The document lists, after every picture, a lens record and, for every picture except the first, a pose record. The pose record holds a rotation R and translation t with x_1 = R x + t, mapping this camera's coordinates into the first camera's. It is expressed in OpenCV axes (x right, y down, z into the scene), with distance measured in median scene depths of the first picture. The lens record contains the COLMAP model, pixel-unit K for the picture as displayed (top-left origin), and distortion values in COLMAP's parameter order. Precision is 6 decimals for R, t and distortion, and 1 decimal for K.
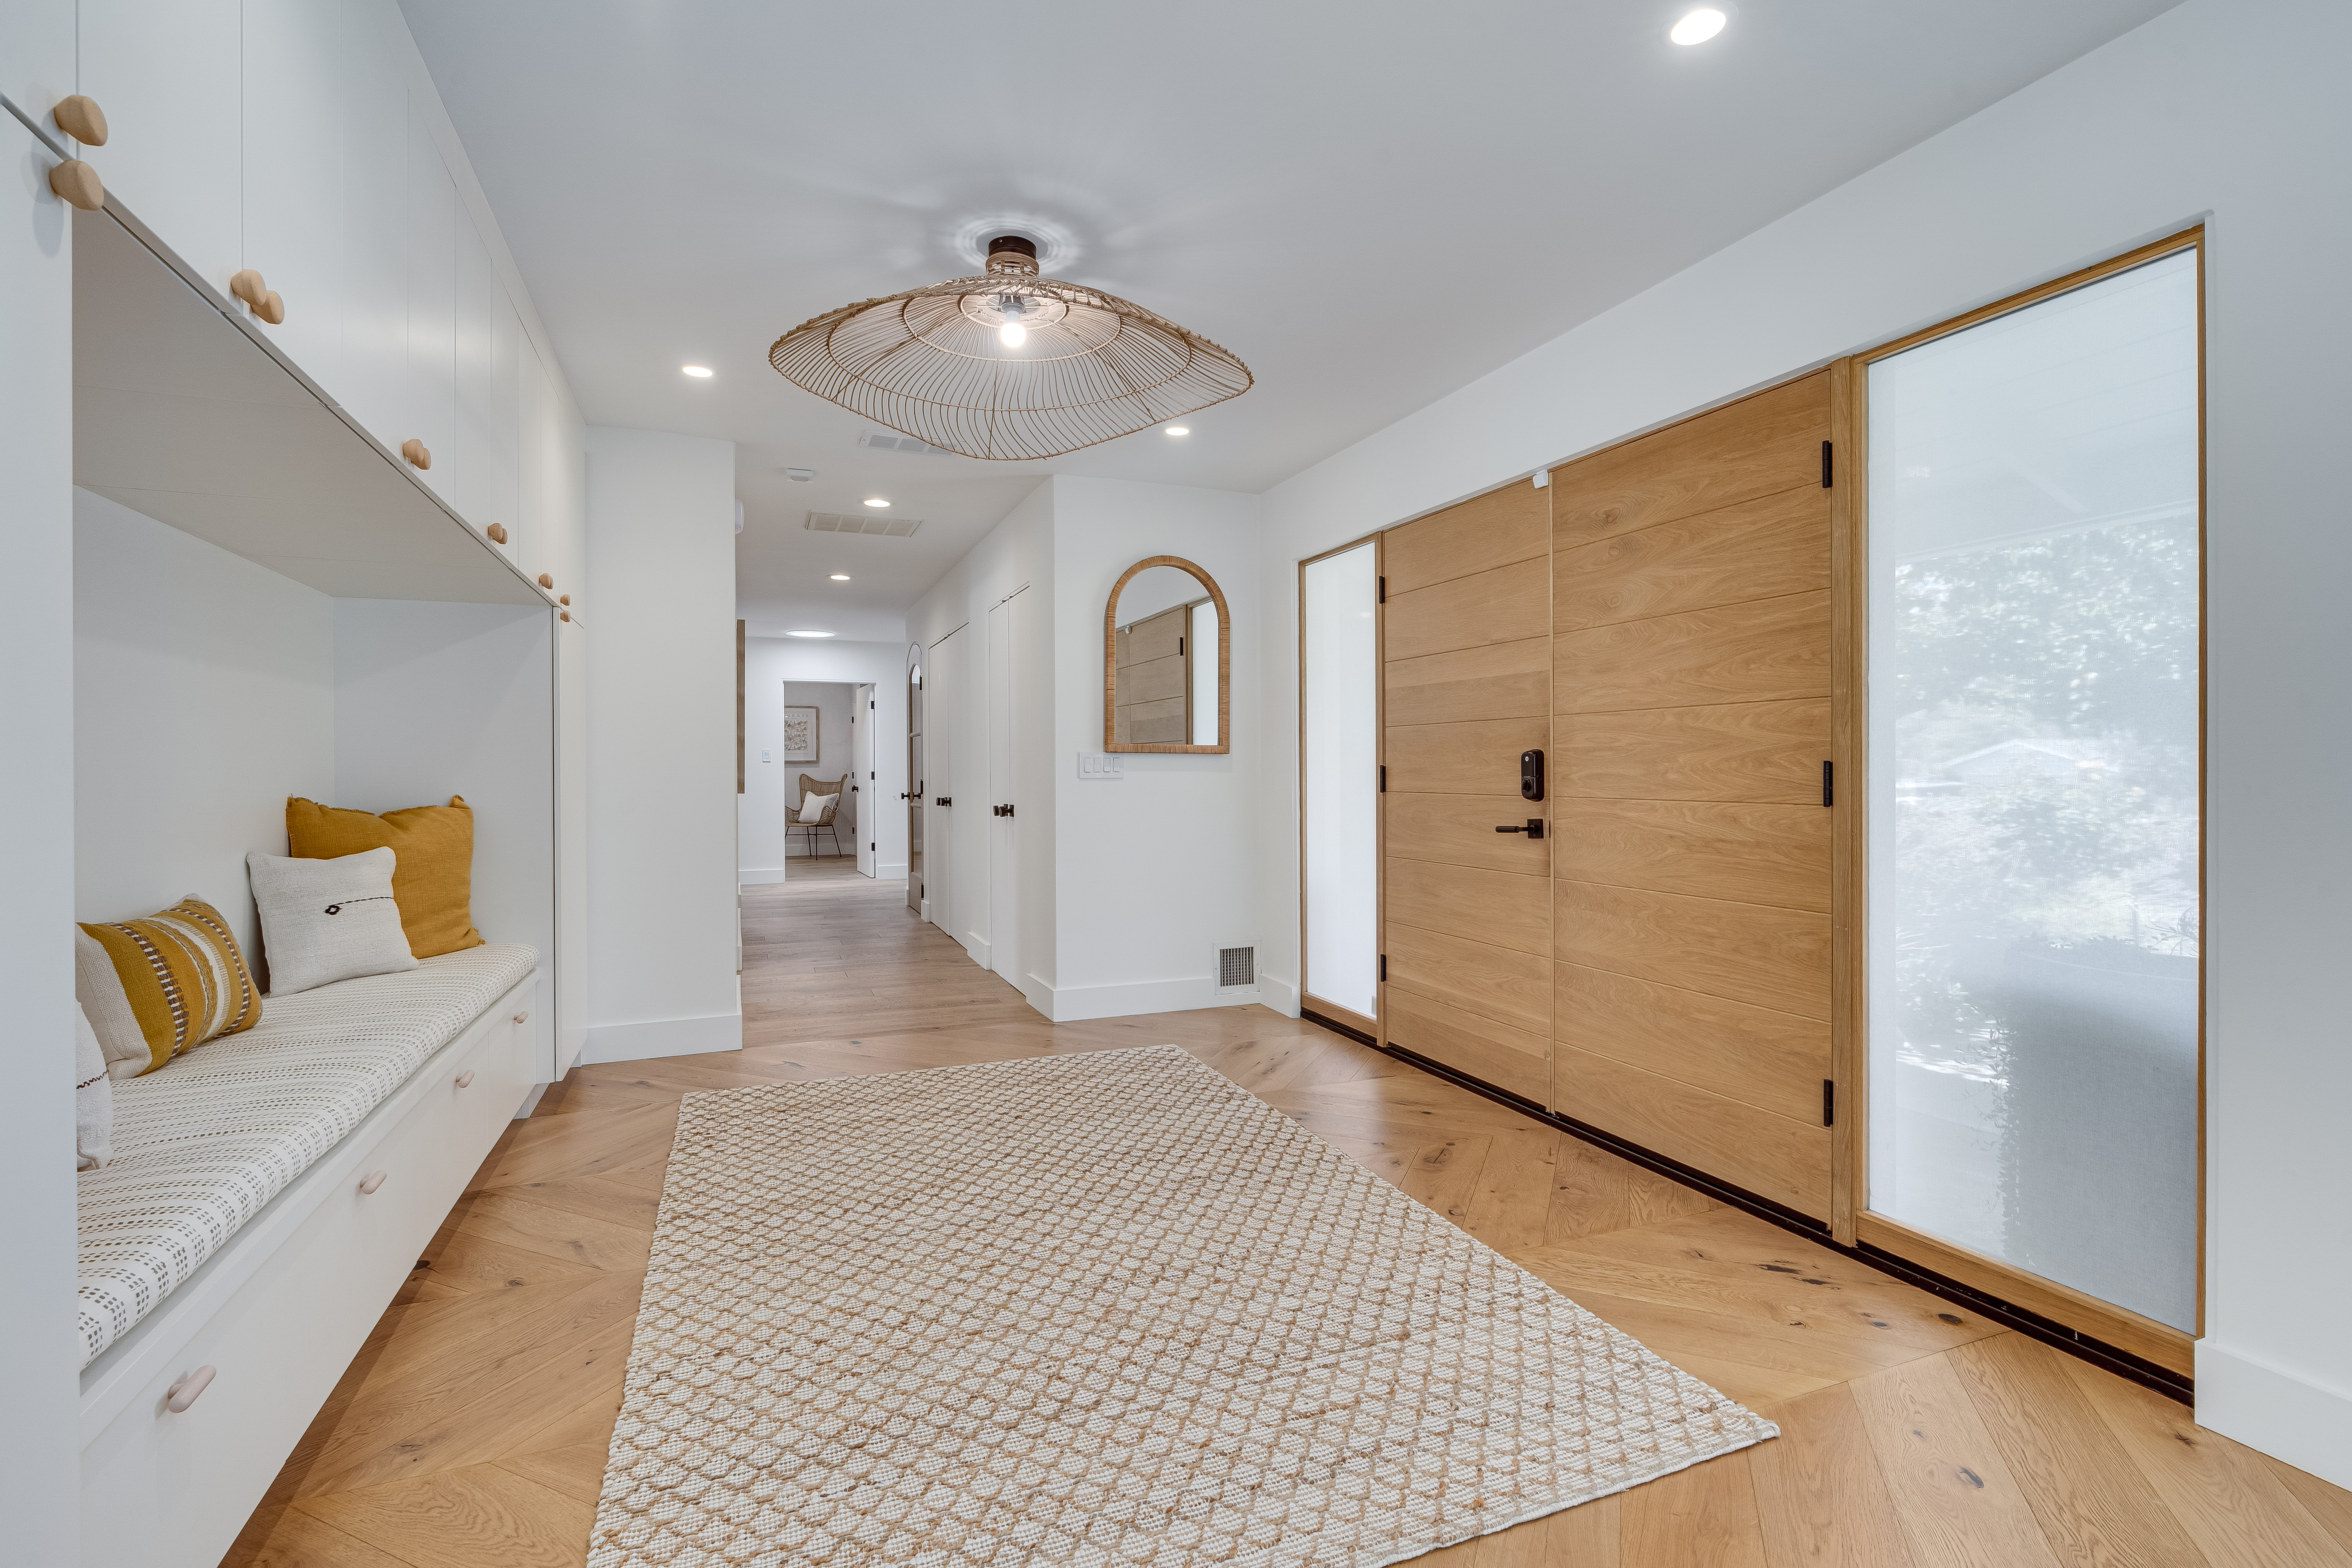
lens RADIAL K [[1084.9, 0, 1174.6], [0, 1084.9, 783.4], [0, 0, 1]] dist [0.001149, -0.000010]
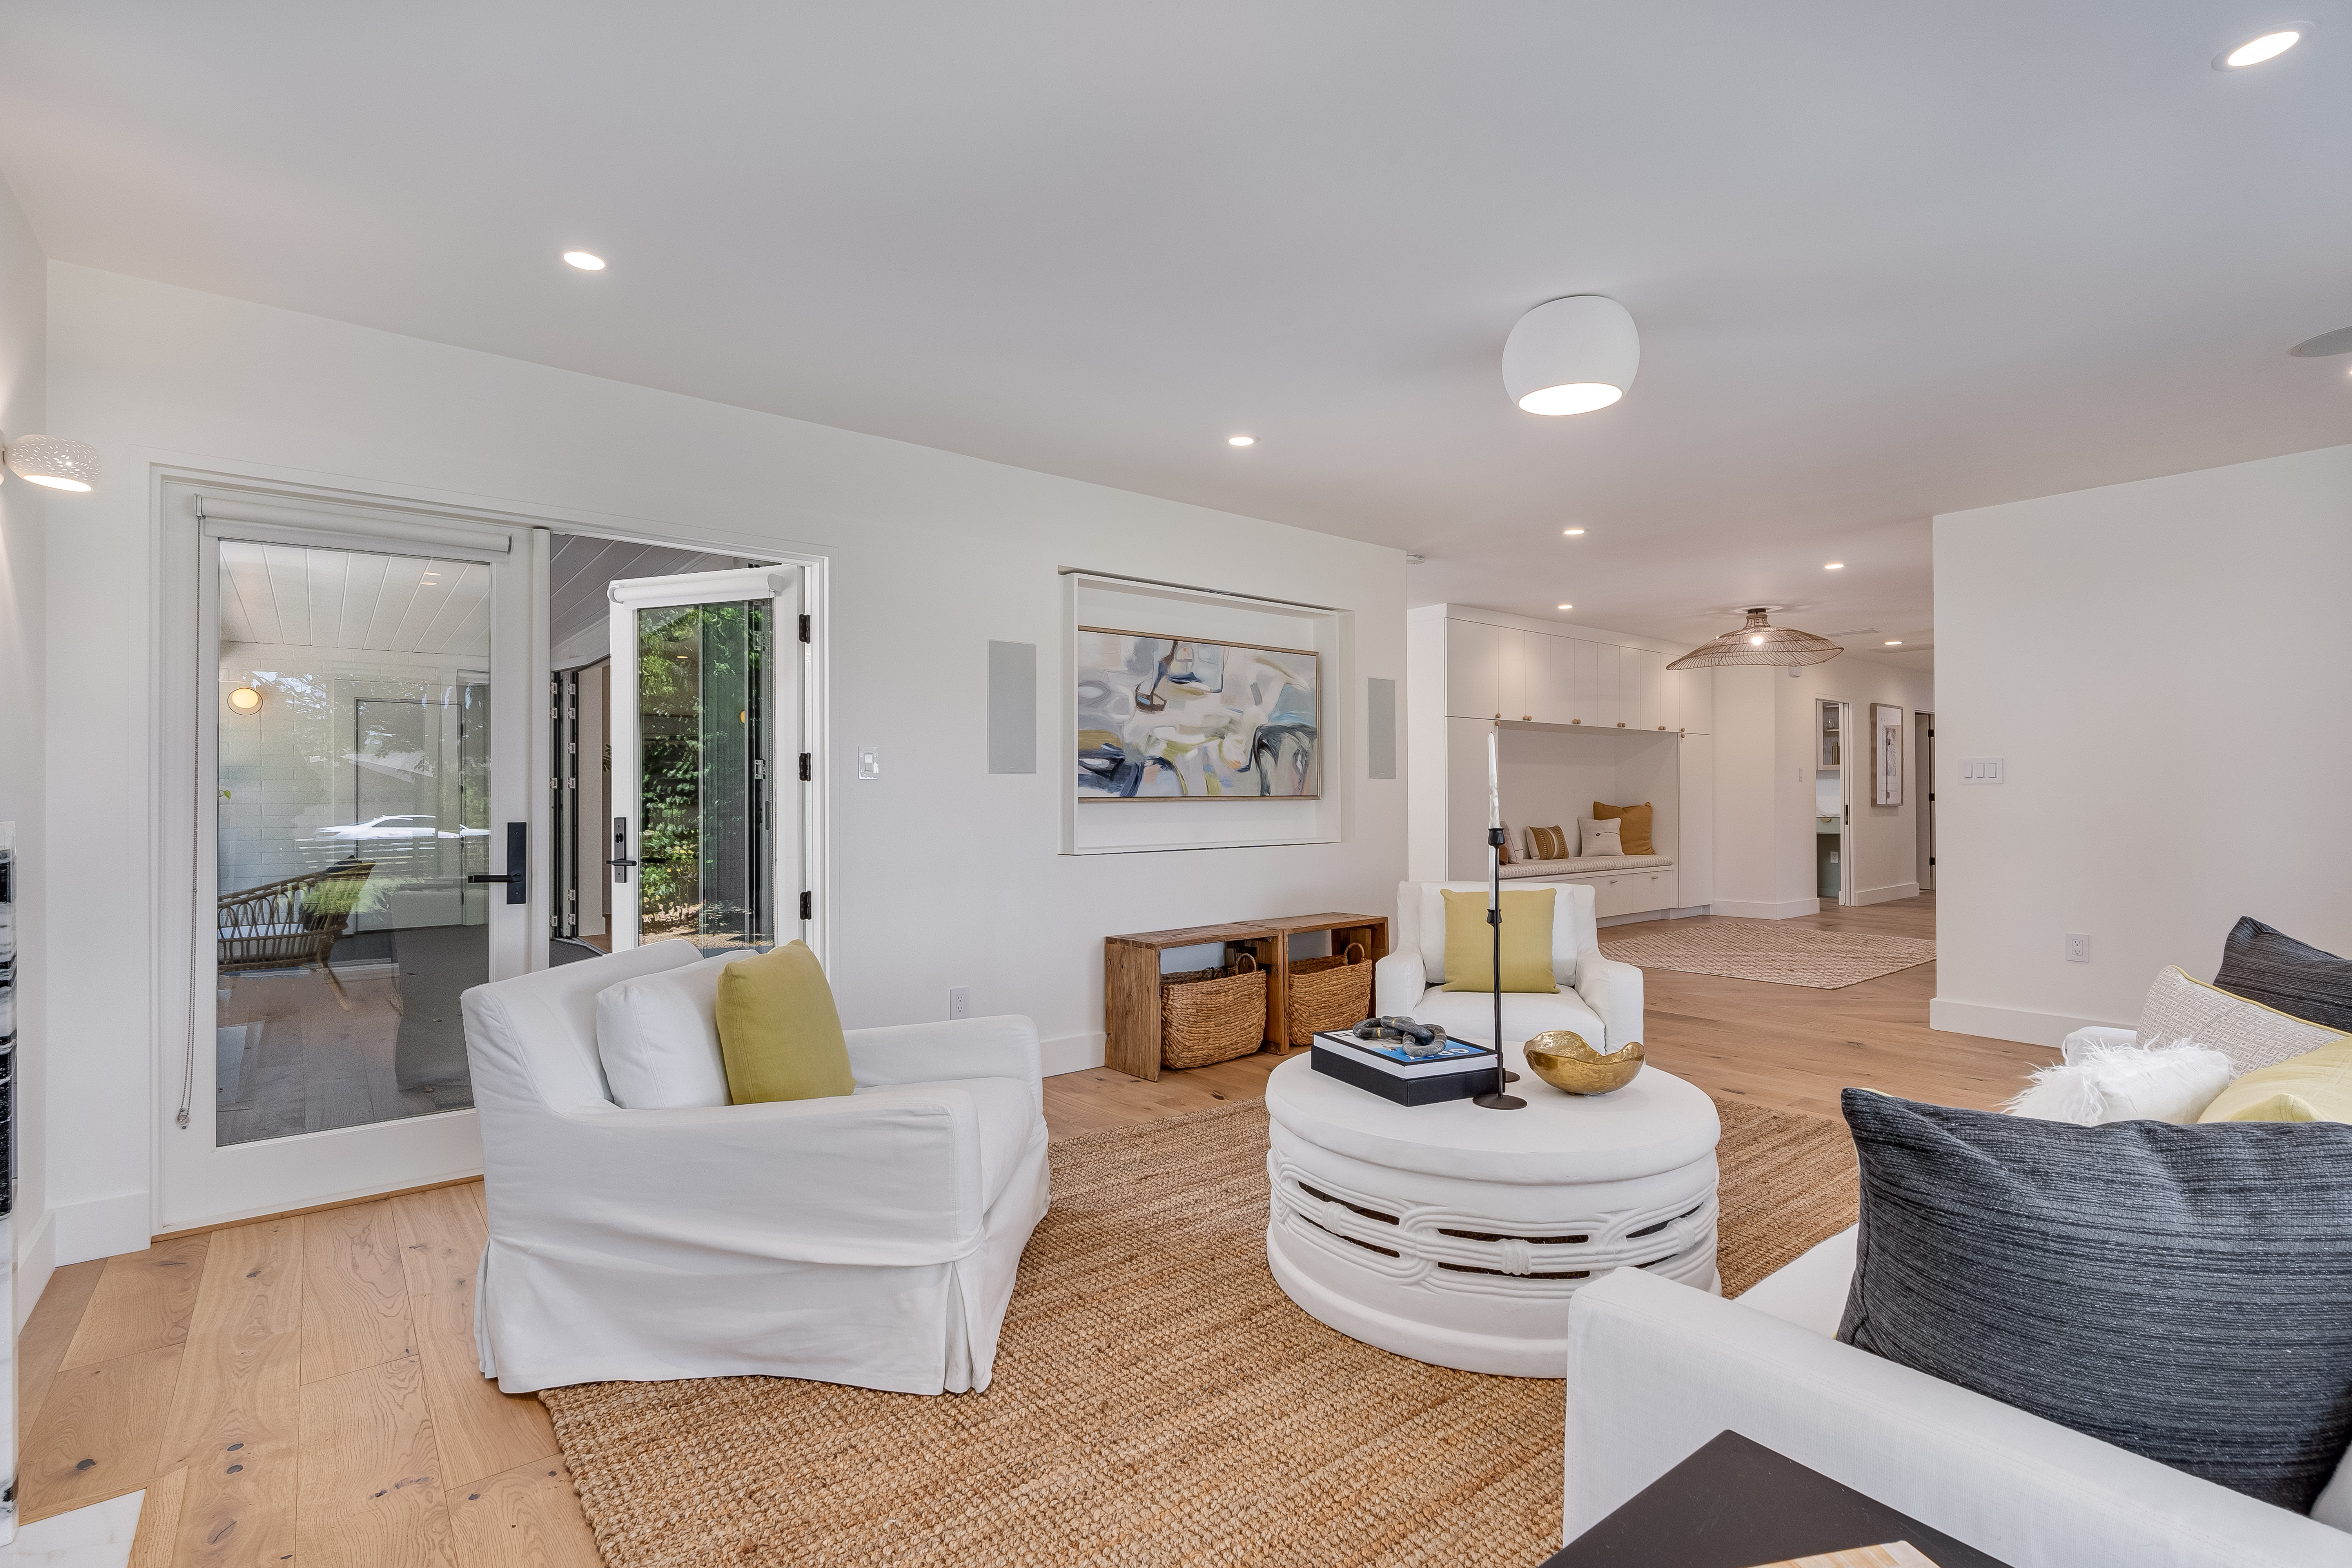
lens RADIAL K [[1084.9, 0, 1173.6], [0, 1084.9, 787.1], [0, 0, 1]] dist [0.001149, -0.000010]
pose [[0.282777, -0.000837, -0.959185, 1.972730], [-0.006430, 0.999975, -0.002768, -0.014869], [0.959164, 0.006950, 0.282765, -1.163103]]
